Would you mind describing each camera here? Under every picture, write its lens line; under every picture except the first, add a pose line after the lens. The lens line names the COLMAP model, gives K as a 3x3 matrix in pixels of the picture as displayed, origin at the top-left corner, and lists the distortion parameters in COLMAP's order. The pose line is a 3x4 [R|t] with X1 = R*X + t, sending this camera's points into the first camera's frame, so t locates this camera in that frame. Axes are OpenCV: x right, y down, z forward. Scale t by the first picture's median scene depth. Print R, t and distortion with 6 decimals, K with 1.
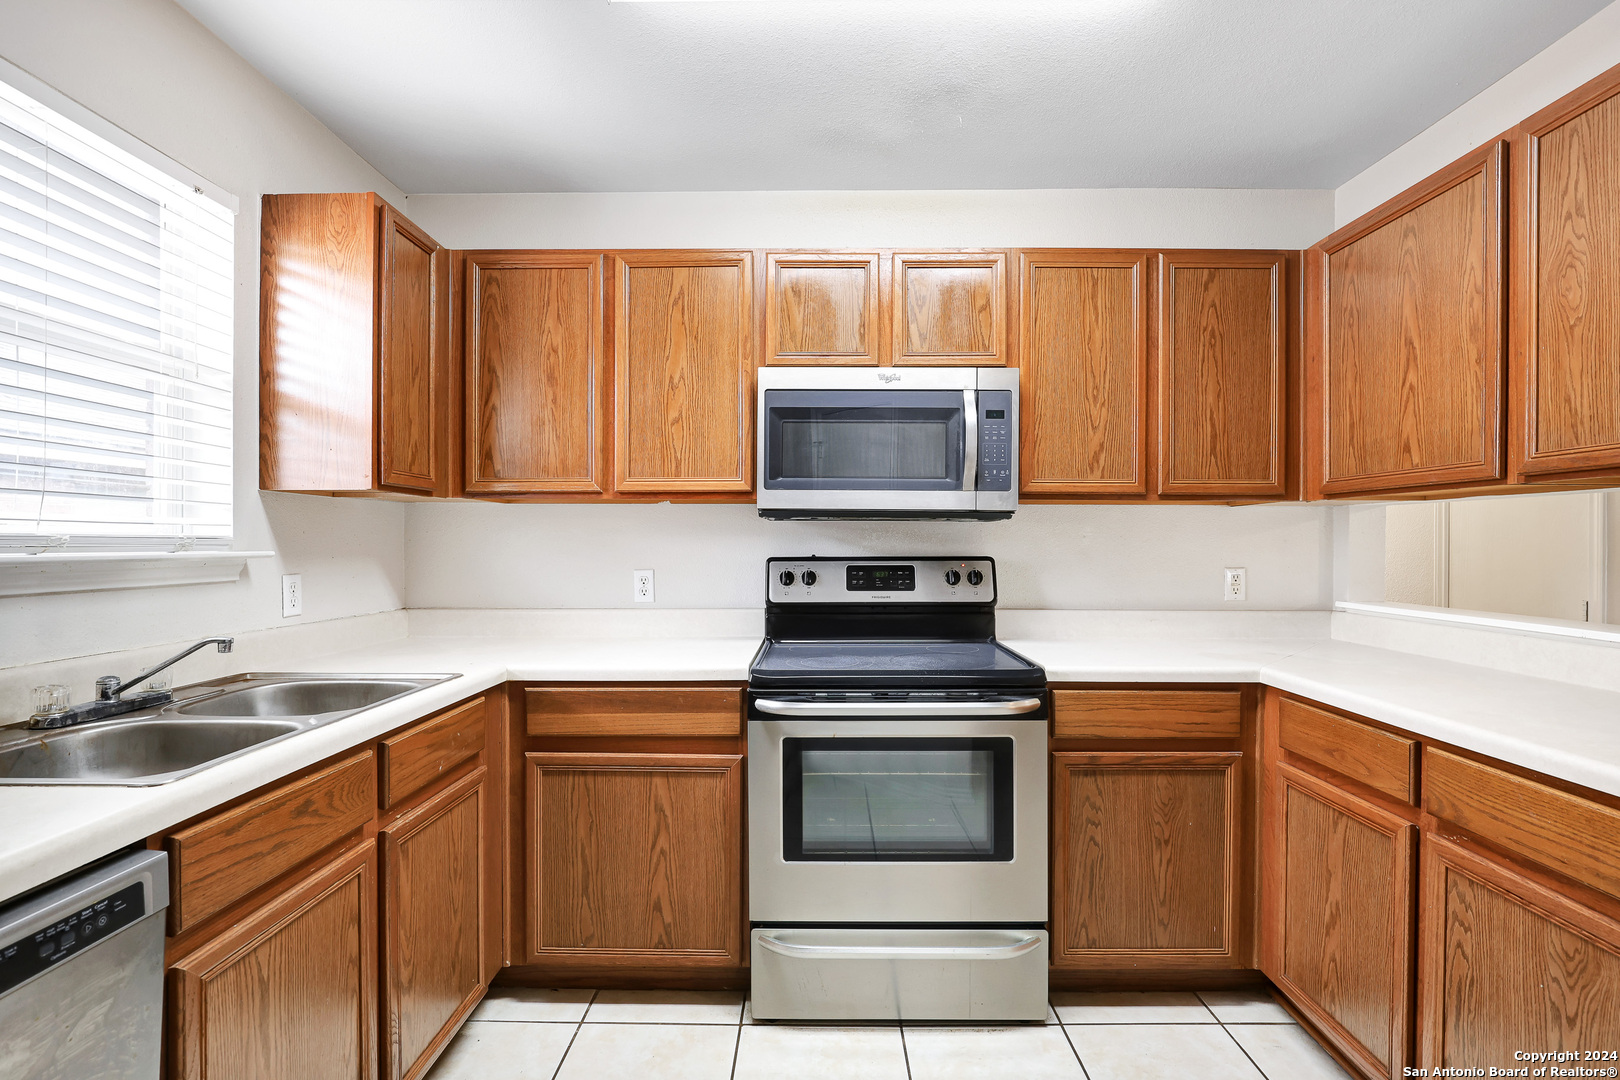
lens RADIAL K [[756.9, 0, 815.3], [0, 756.9, 544.0], [0, 0, 1]] dist [-0.018840, 0.001256]
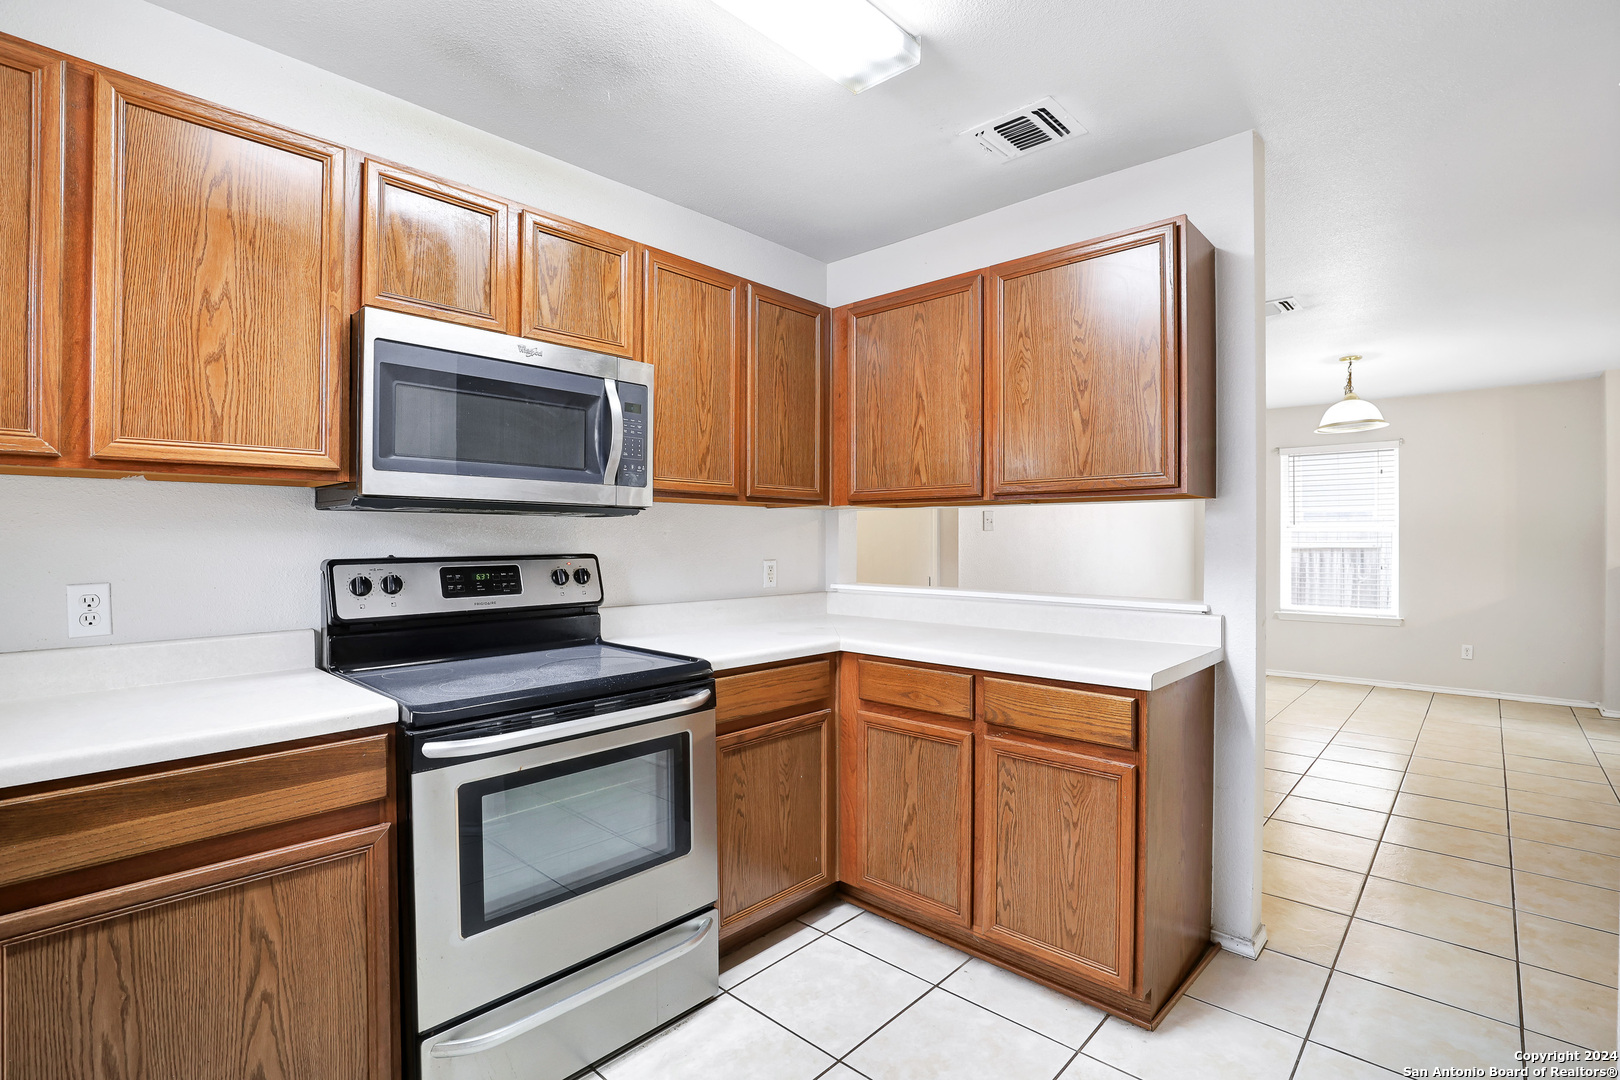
lens RADIAL K [[756.9, 0, 827.1], [0, 756.9, 542.0], [0, 0, 1]] dist [-0.018840, 0.001256]
pose [[0.665250, -0.004802, 0.746606, -0.361215], [0.004572, 0.999987, 0.002358, 0.000770], [-0.746607, 0.001845, 0.665263, 0.177079]]
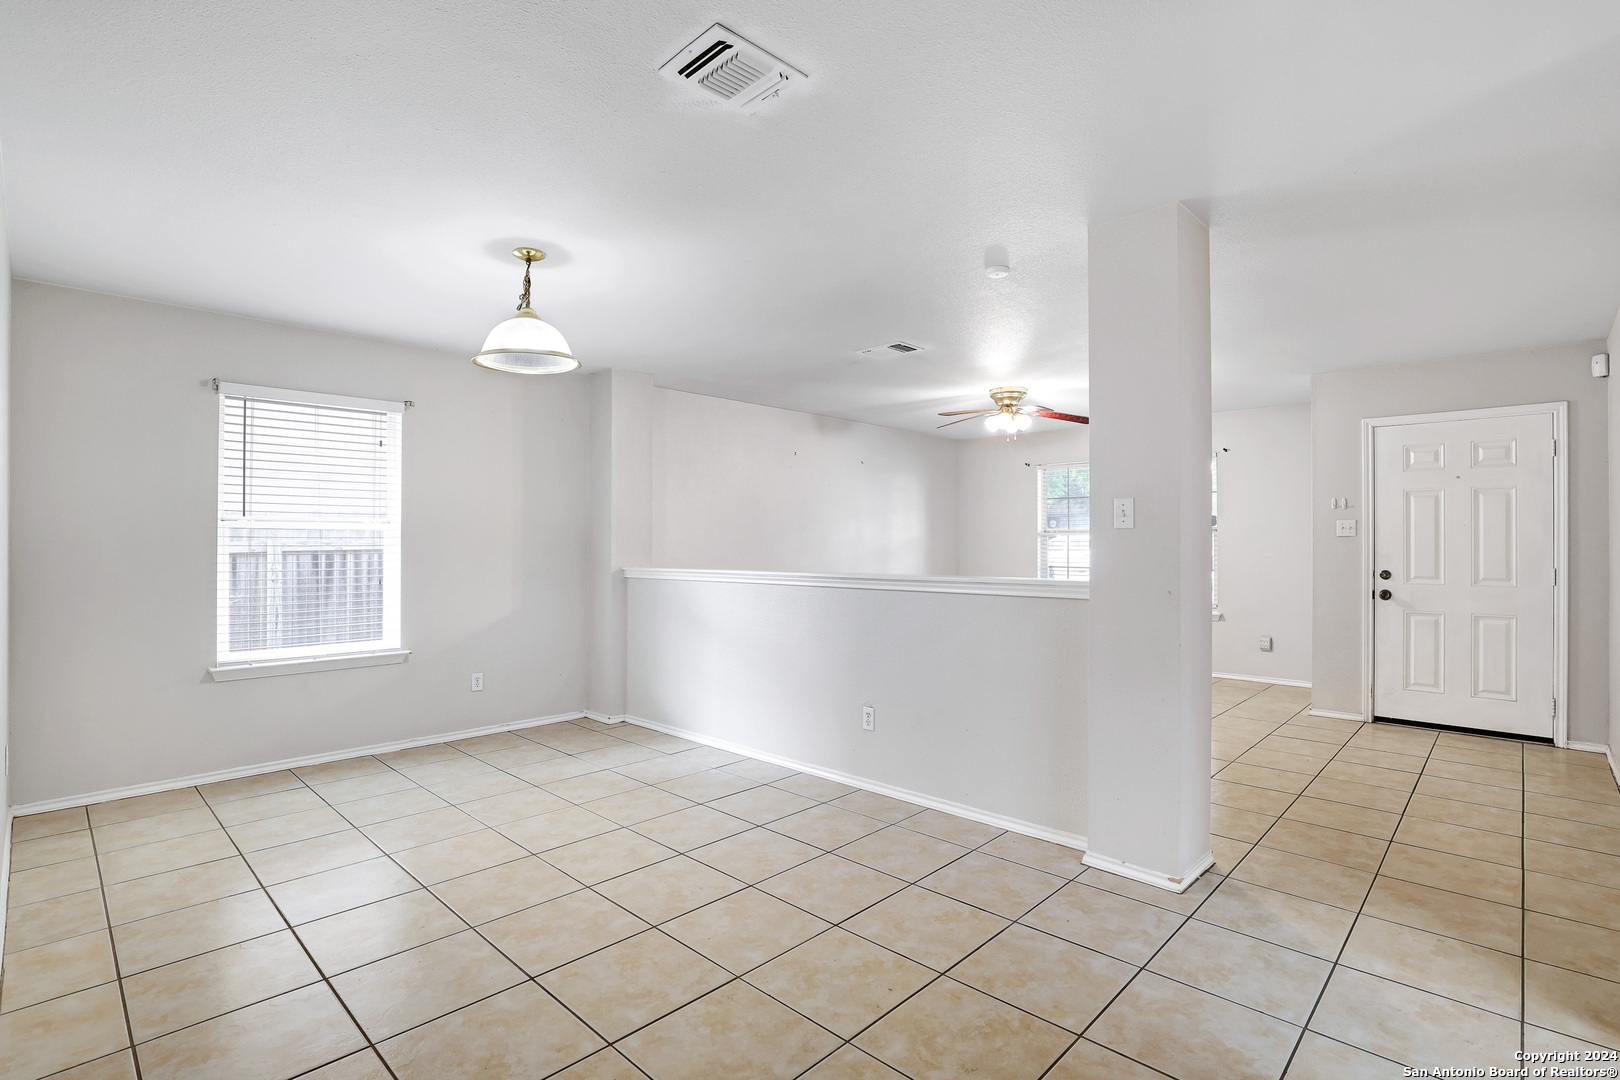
lens RADIAL K [[756.9, 0, 837.3], [0, 756.9, 544.5], [0, 0, 1]] dist [-0.018840, 0.001256]
pose [[-0.737544, -0.004872, 0.675282, 1.128186], [-0.000892, 0.999980, 0.006241, 0.002279], [-0.675299, 0.004001, -0.737533, 1.261975]]
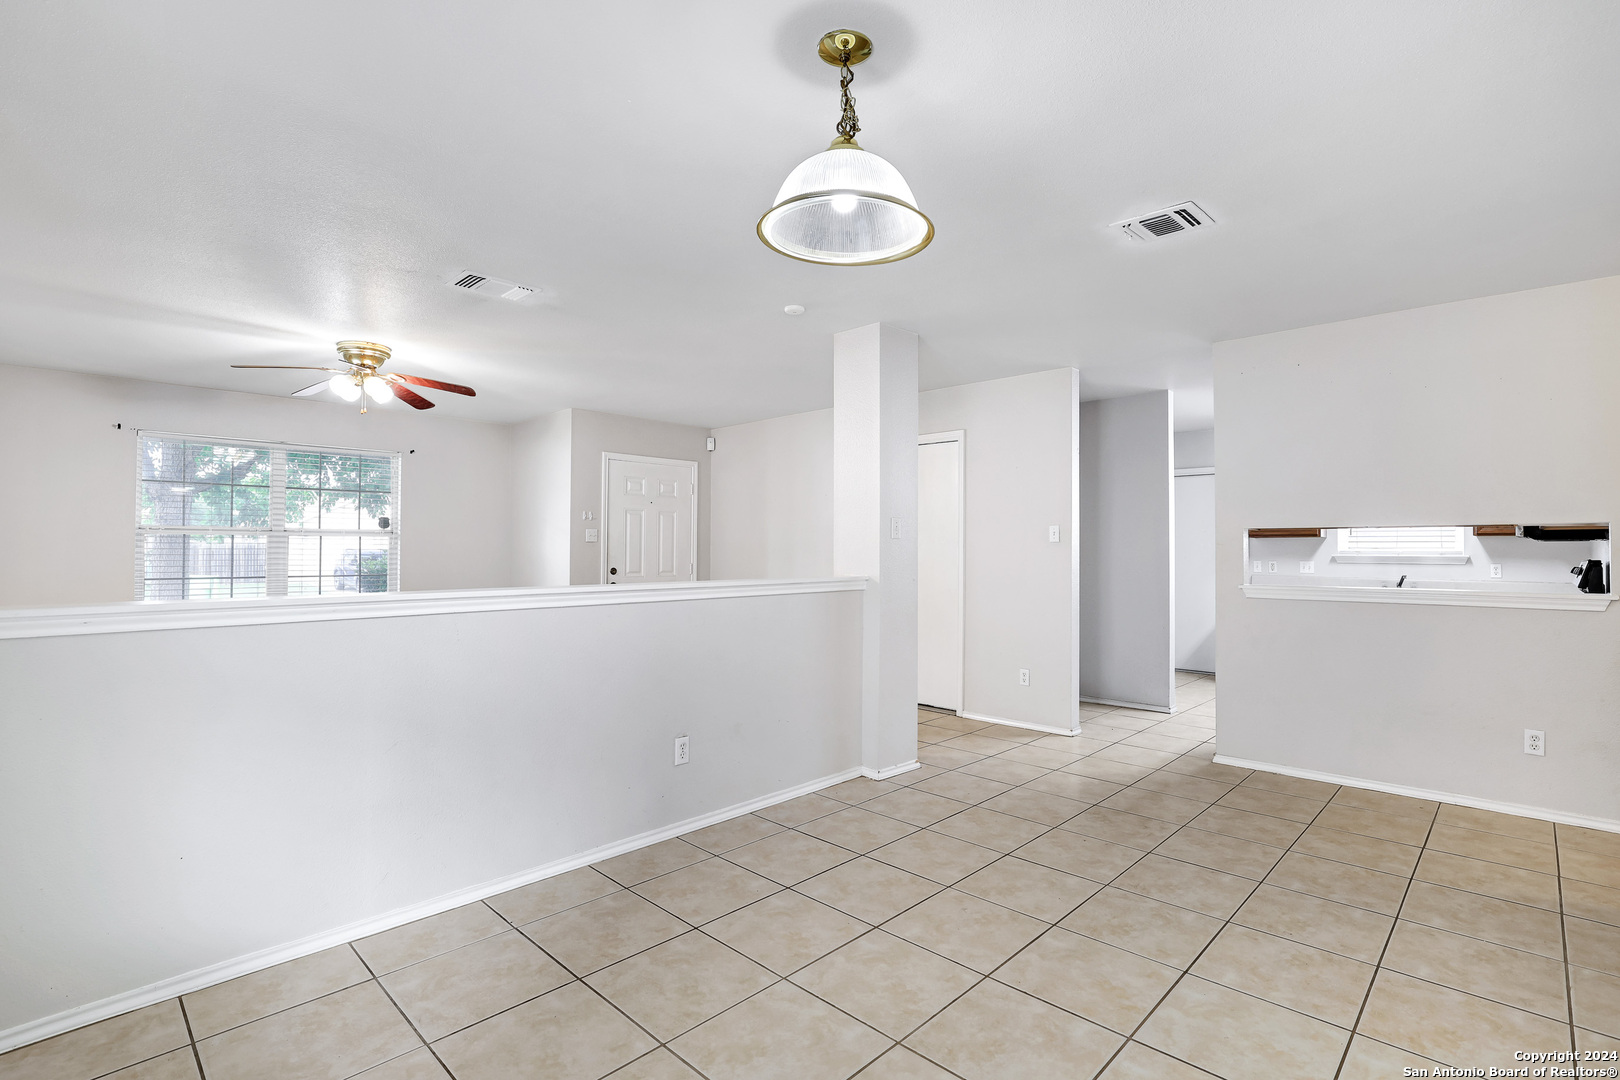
lens RADIAL K [[756.9, 0, 797.7], [0, 756.9, 555.6], [0, 0, 1]] dist [-0.018840, 0.001256]
pose [[-0.704743, -0.002814, -0.709457, 3.452981], [-0.010643, 0.999922, 0.006606, 0.017043], [0.709383, 0.012206, -0.704717, 1.125060]]
